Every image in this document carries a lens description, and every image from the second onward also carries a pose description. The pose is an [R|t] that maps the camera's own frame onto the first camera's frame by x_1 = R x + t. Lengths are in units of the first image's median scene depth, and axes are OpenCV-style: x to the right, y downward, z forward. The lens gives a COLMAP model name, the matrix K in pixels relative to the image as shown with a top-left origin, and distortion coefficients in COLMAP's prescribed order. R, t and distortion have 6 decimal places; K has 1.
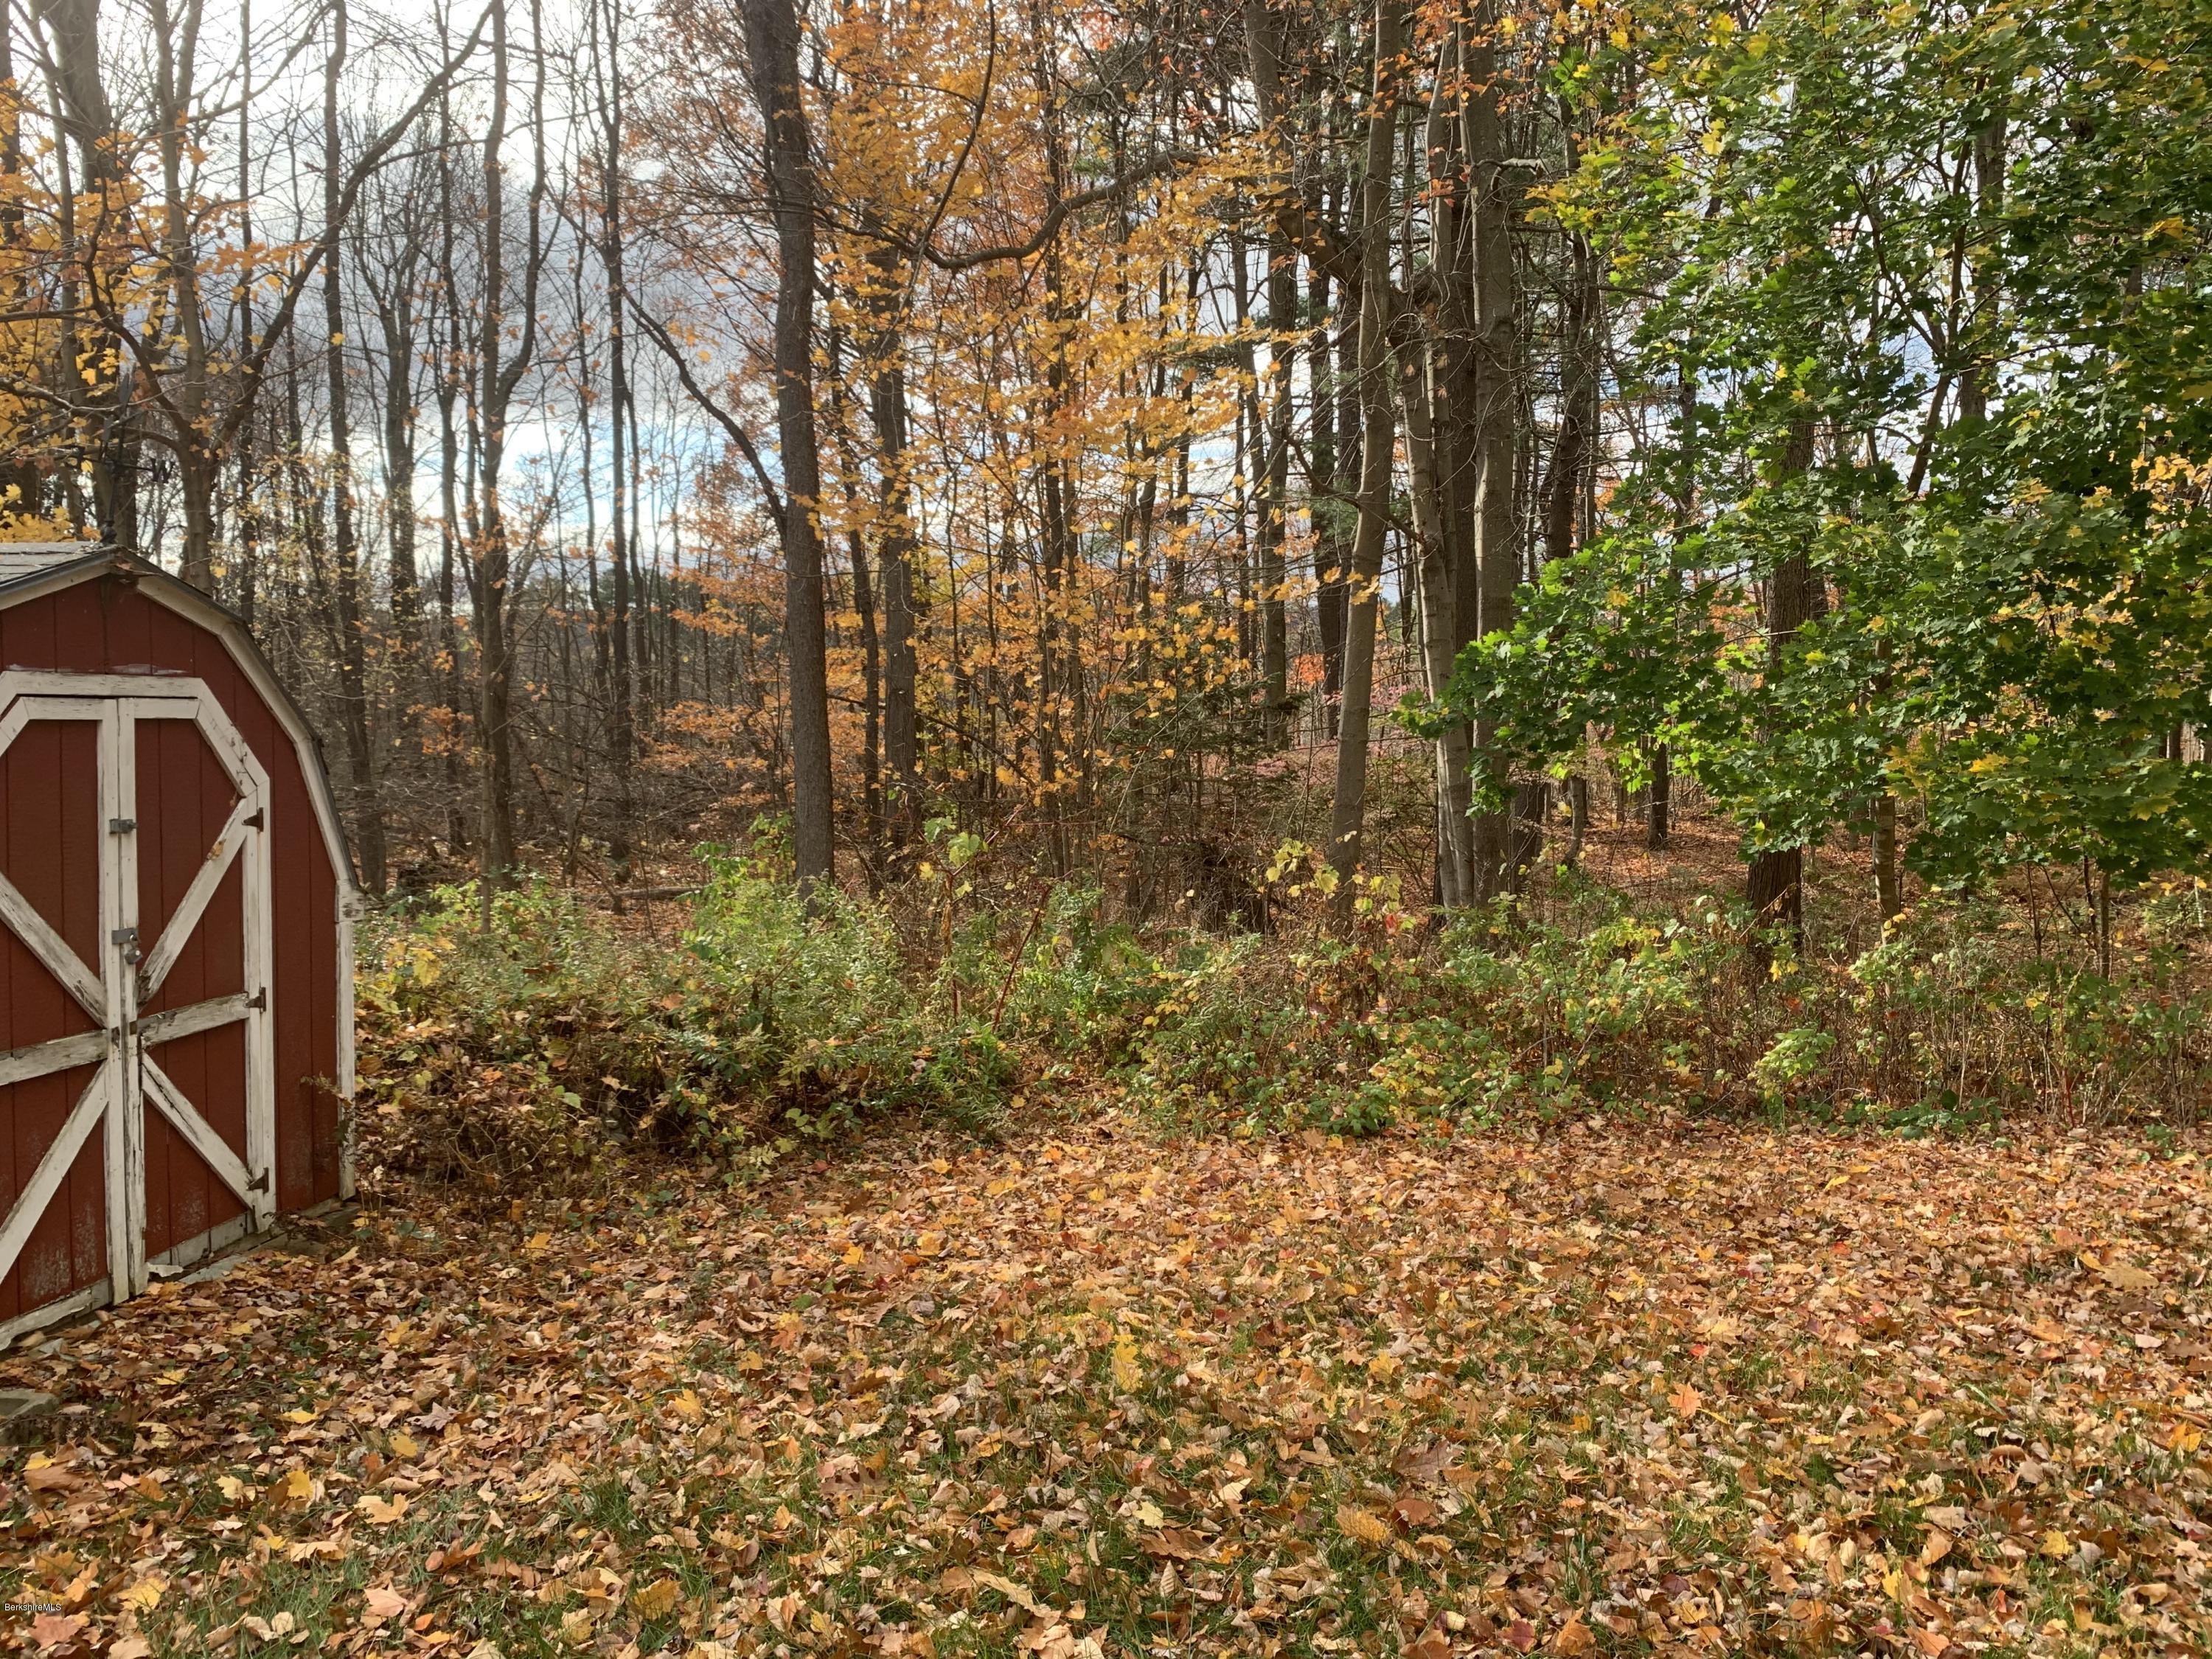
lens RADIAL K [[1693.2, 0, 1105.6], [0, 1693.2, 825.7], [0, 0, 1]] dist [0.019415, -0.024534]
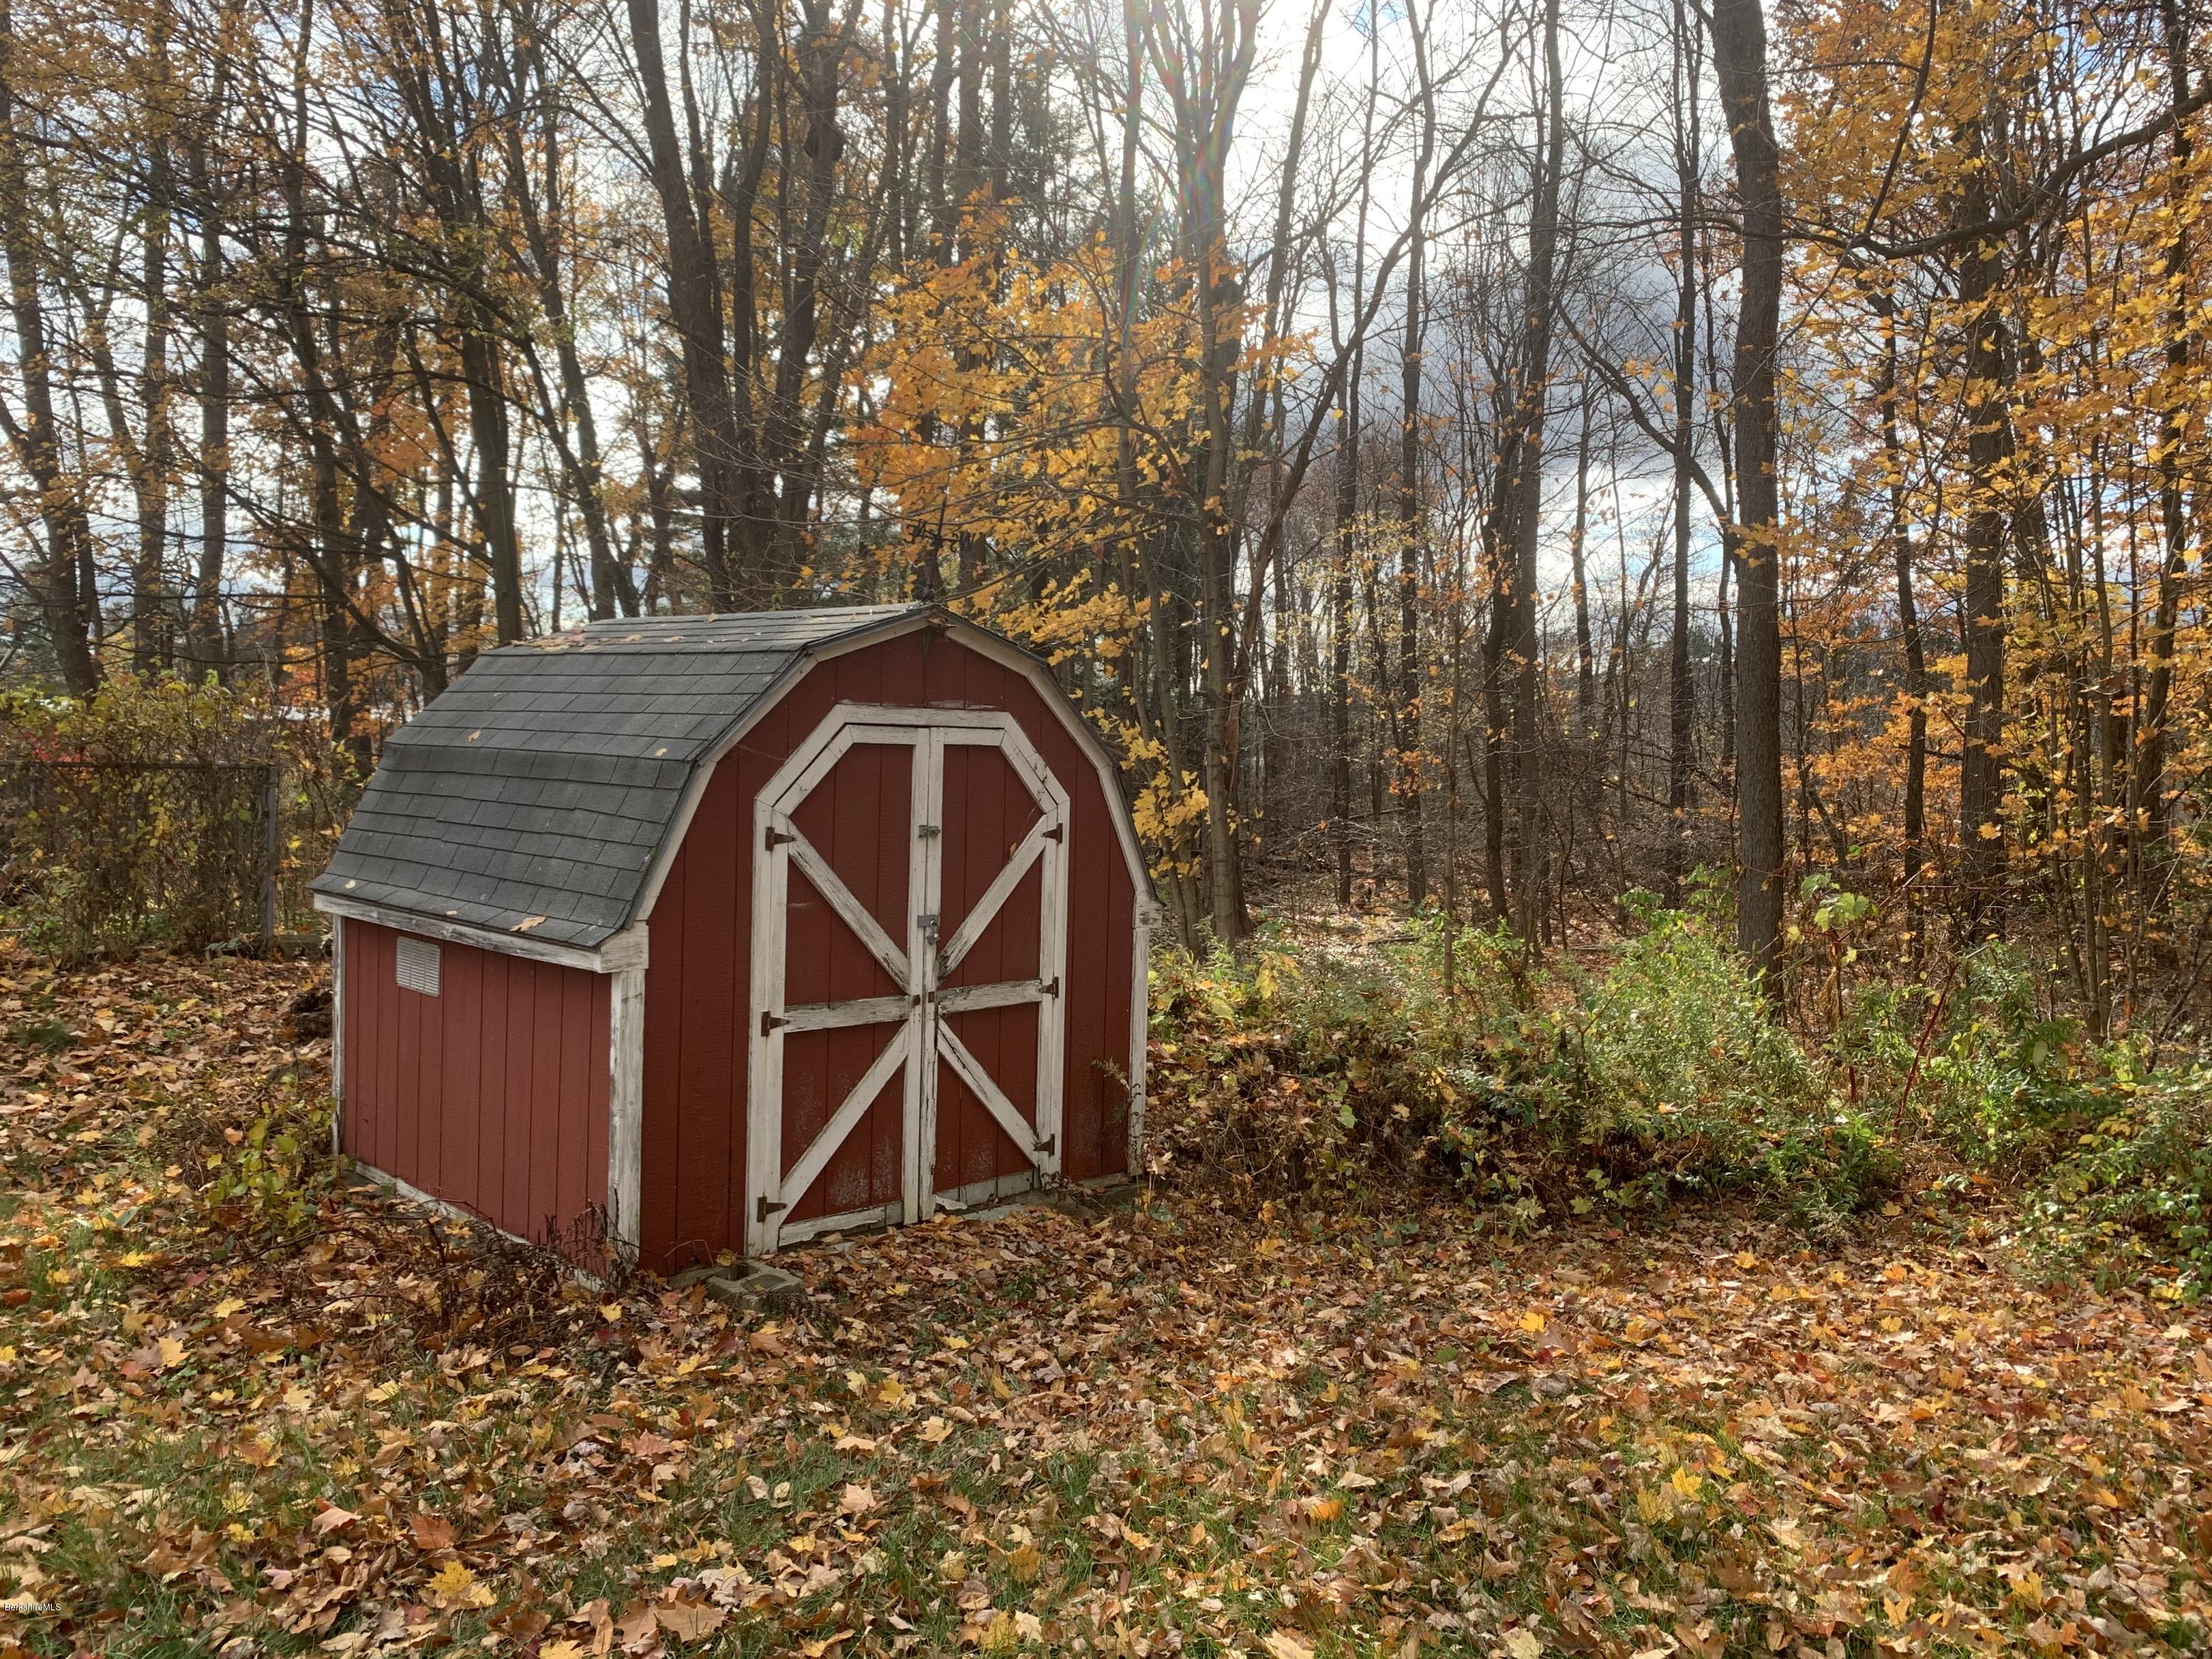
lens RADIAL K [[1693.2, 0, 1086.2], [0, 1693.2, 750.4], [0, 0, 1]] dist [0.019415, -0.024534]
pose [[0.811642, 0.020922, -0.583780, 0.219027], [-0.061829, 0.996822, -0.050237, -0.003302], [0.580873, 0.076869, 0.810356, 0.064200]]
